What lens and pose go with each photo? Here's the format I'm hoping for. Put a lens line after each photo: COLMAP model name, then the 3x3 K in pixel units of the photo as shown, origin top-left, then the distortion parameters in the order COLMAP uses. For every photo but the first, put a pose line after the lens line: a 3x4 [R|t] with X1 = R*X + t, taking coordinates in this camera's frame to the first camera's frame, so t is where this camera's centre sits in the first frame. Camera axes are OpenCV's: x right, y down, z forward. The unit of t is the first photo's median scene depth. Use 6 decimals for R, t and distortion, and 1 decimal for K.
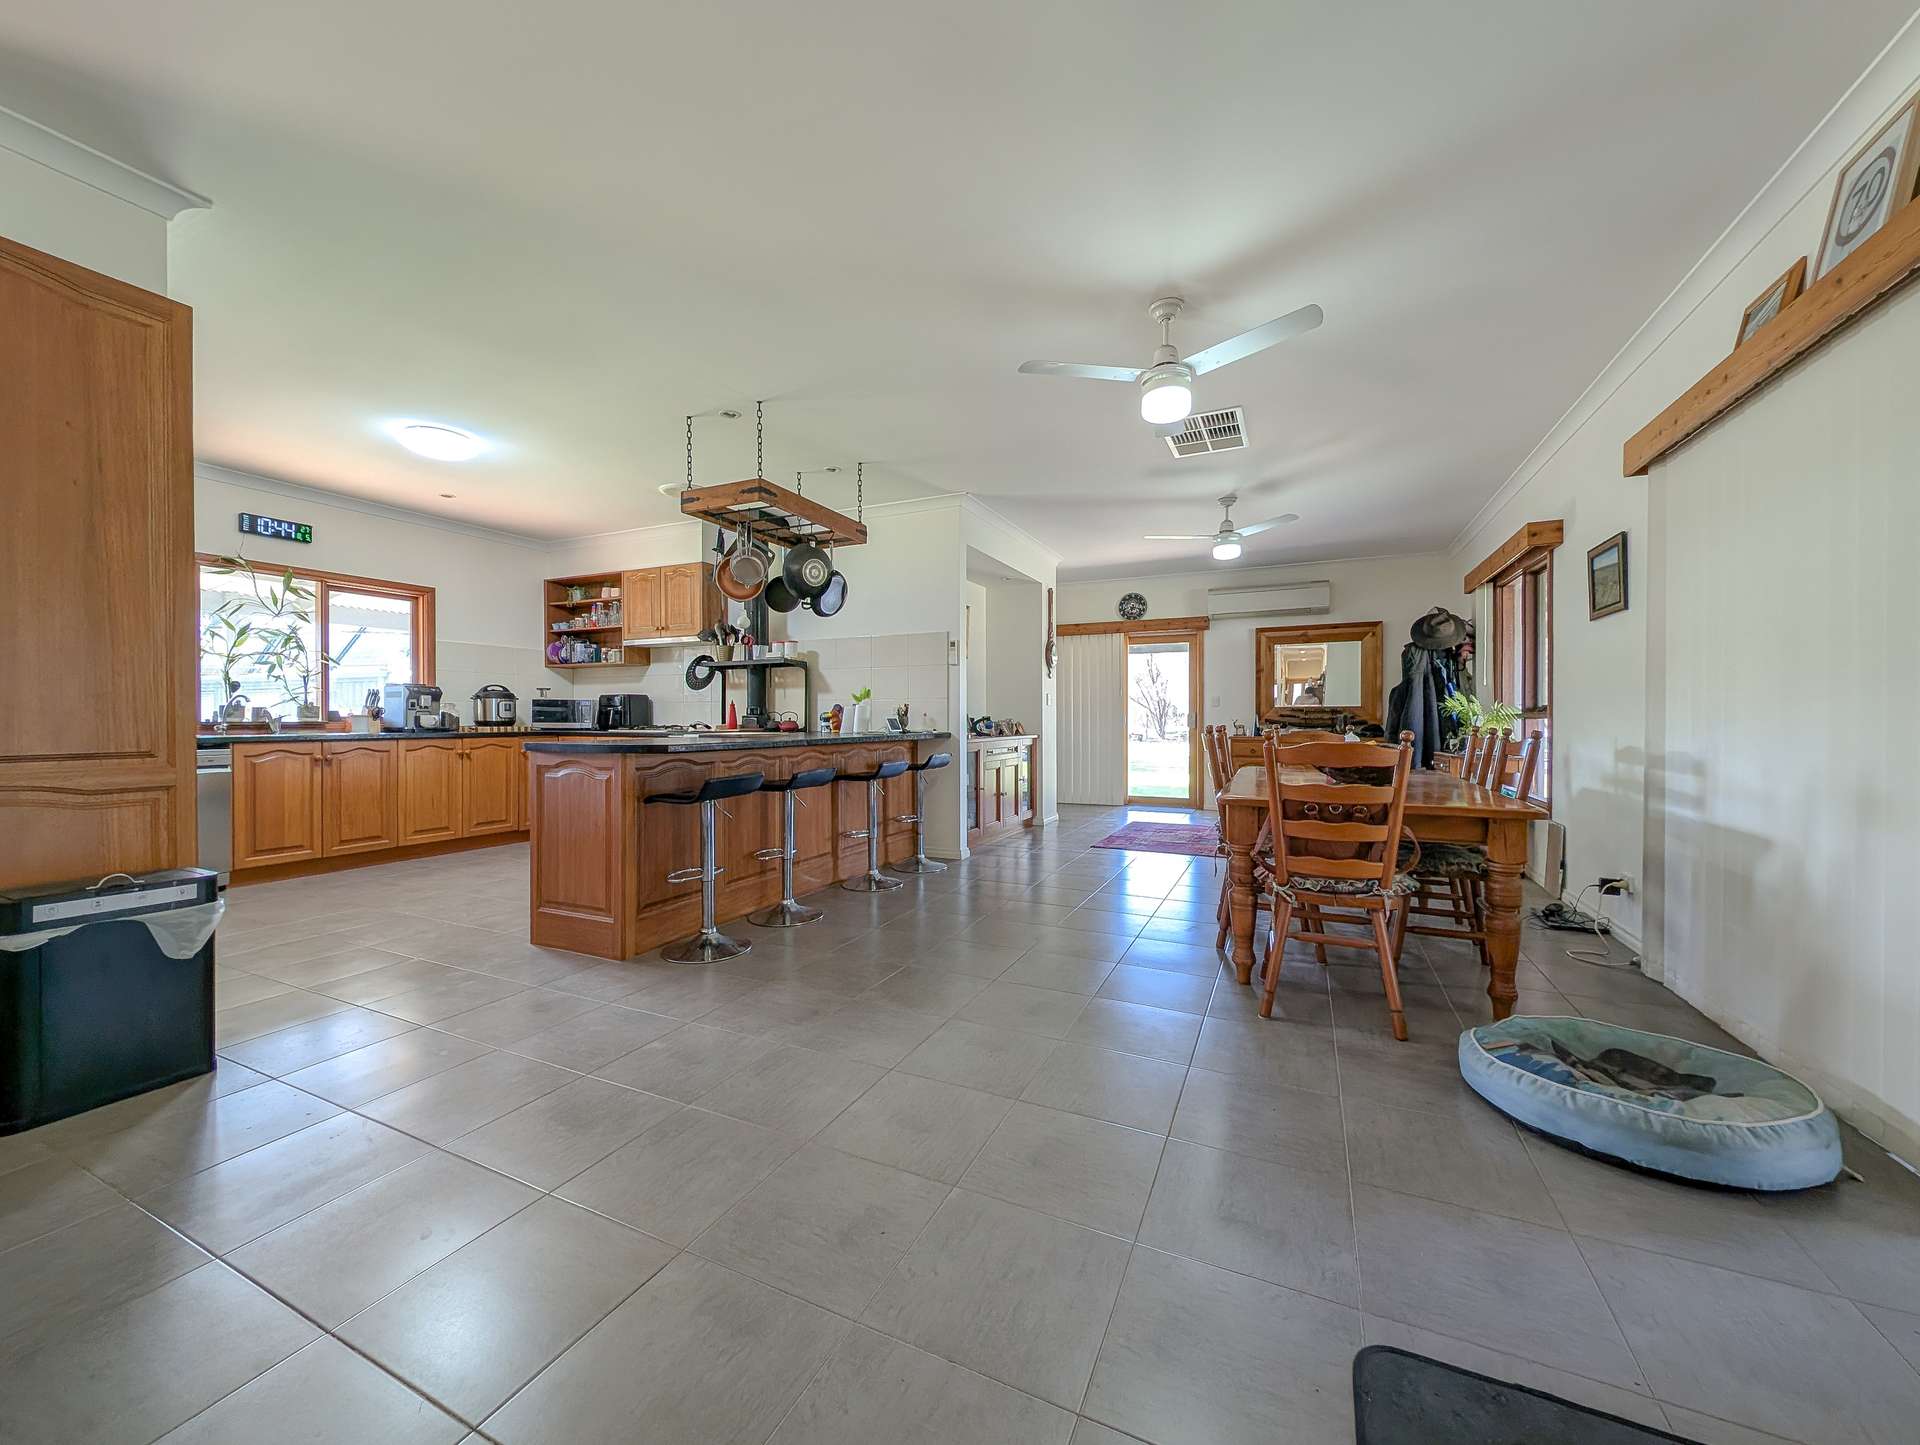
lens RADIAL K [[716.8, 0, 961.7], [0, 716.8, 720.8], [0, 0, 1]] dist [0.002375, -0.003313]
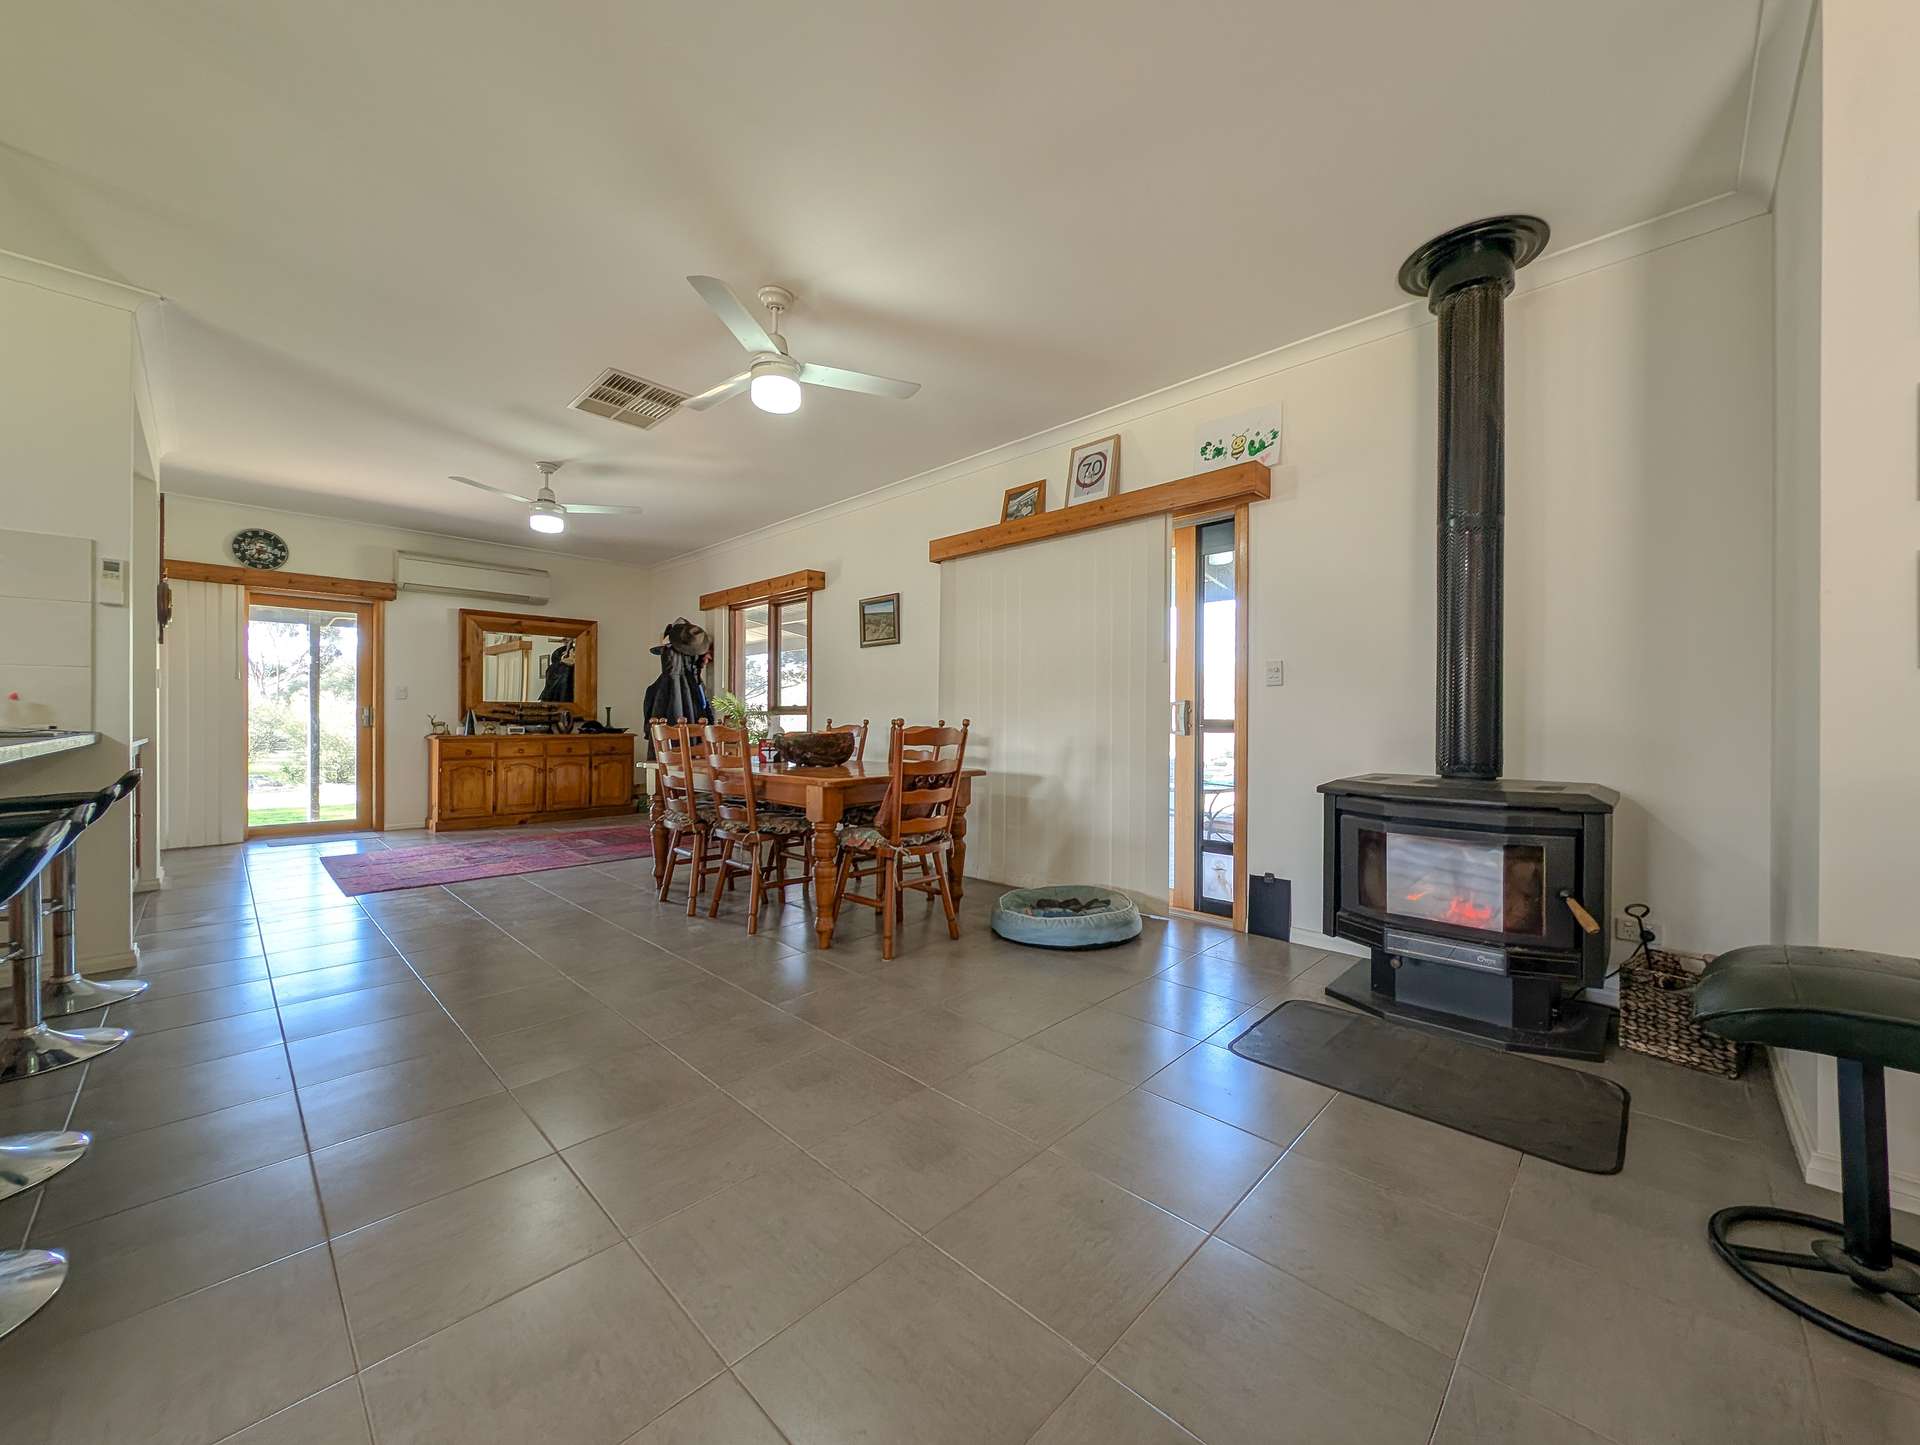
lens RADIAL K [[716.8, 0, 966.2], [0, 716.8, 720.1], [0, 0, 1]] dist [0.002375, -0.003313]
pose [[0.314568, 0.003252, 0.949229, -0.301175], [-0.000357, 0.999994, -0.003308, 0.008620], [-0.949235, 0.000702, 0.314567, 0.227523]]
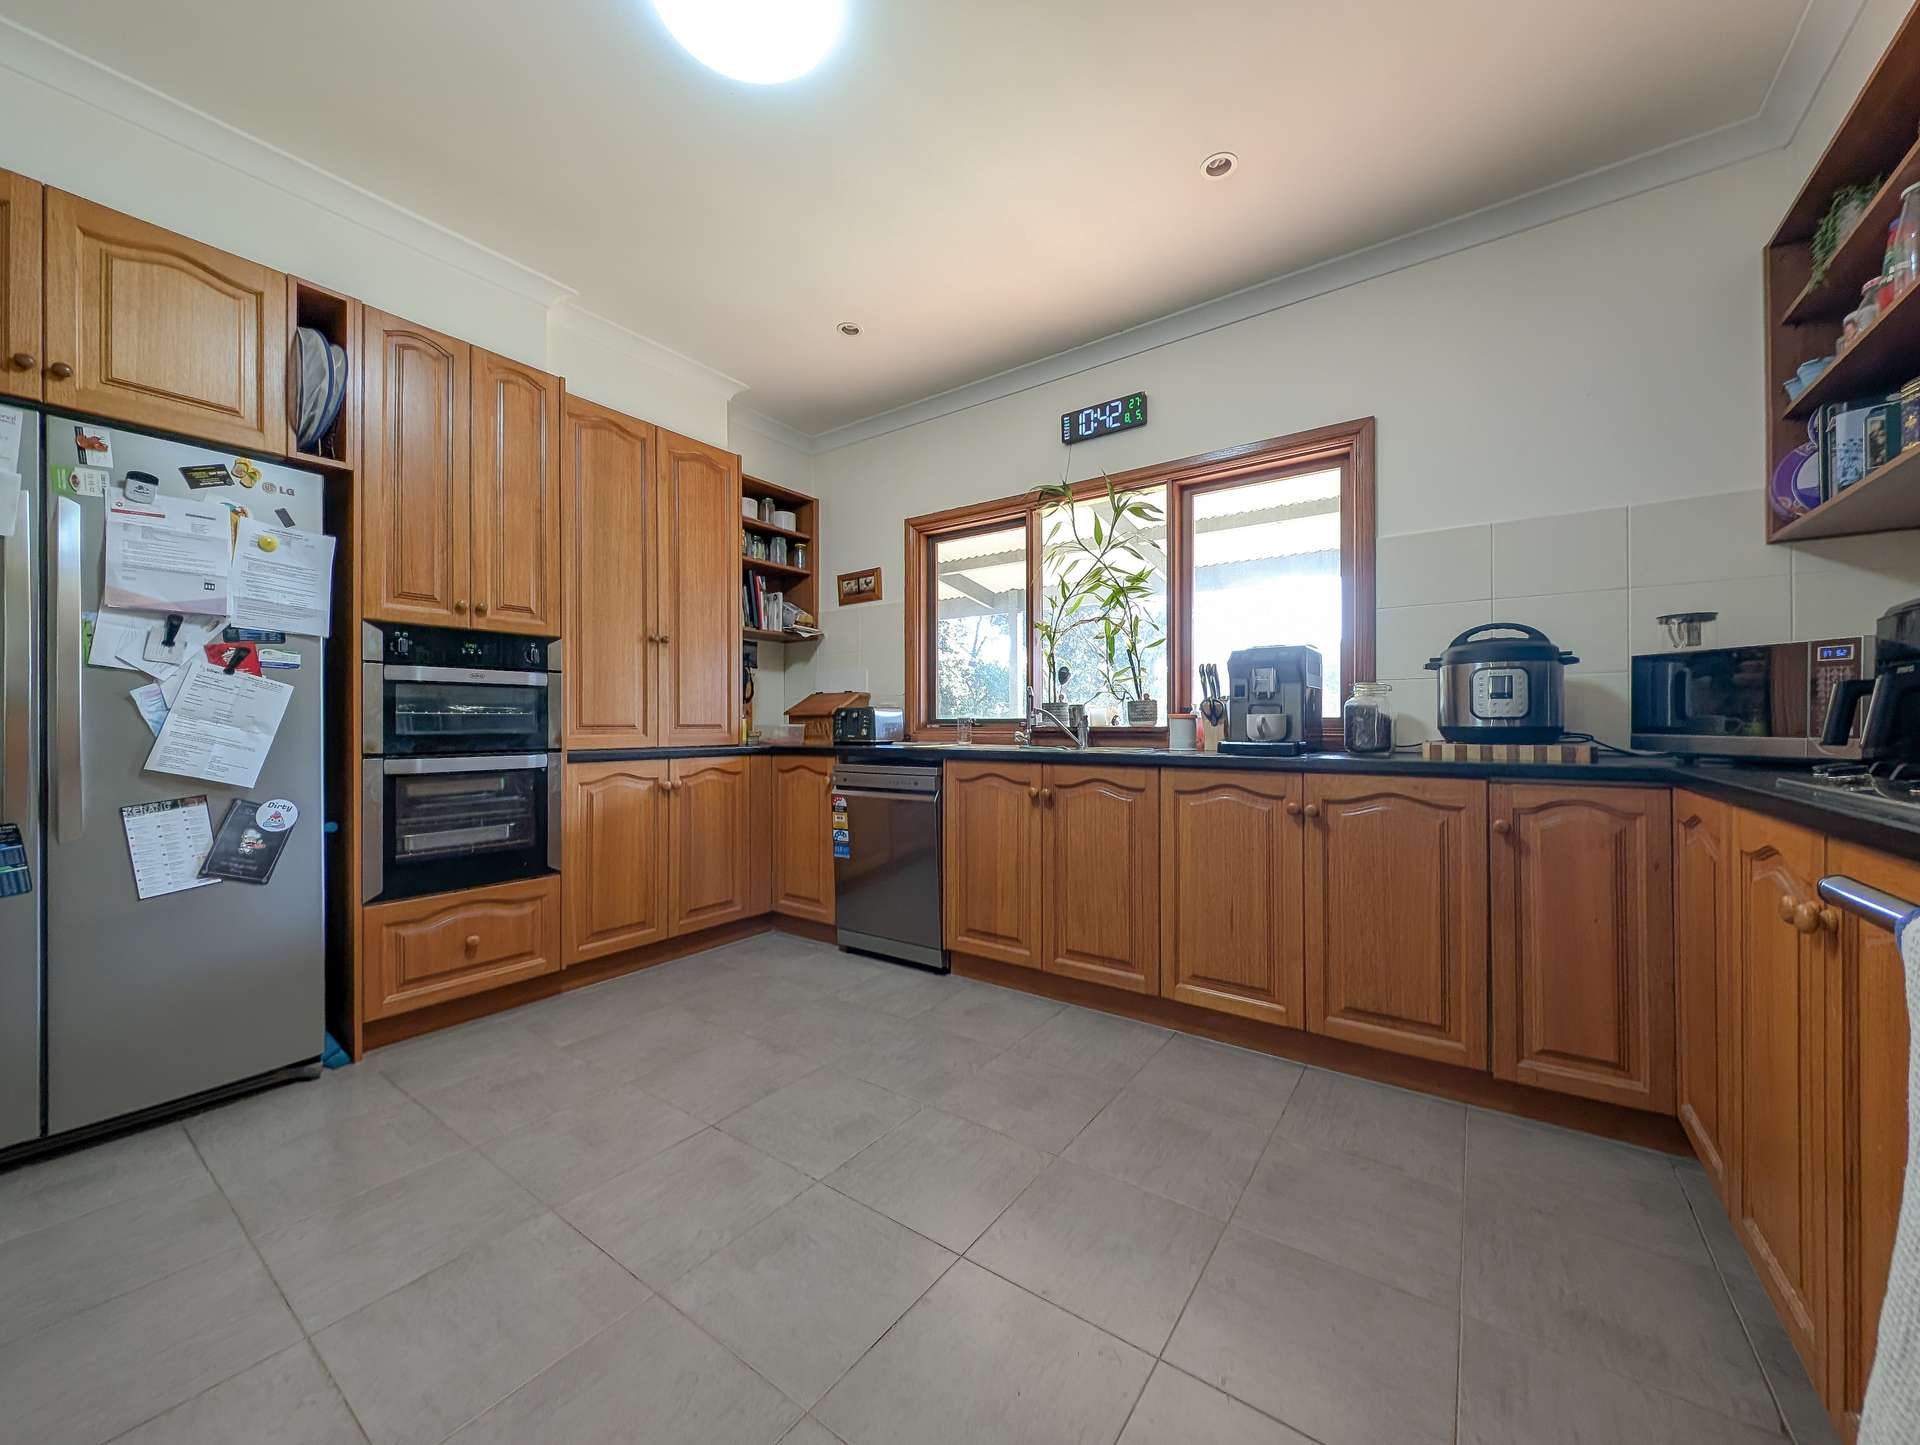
lens RADIAL K [[716.8, 0, 960.8], [0, 716.8, 722.8], [0, 0, 1]] dist [0.002375, -0.003313]
pose [[-0.185887, 0.000698, -0.982571, -0.291972], [-0.000208, 1.000000, 0.000749, -0.002699], [0.982571, 0.000343, -0.185887, 0.920105]]
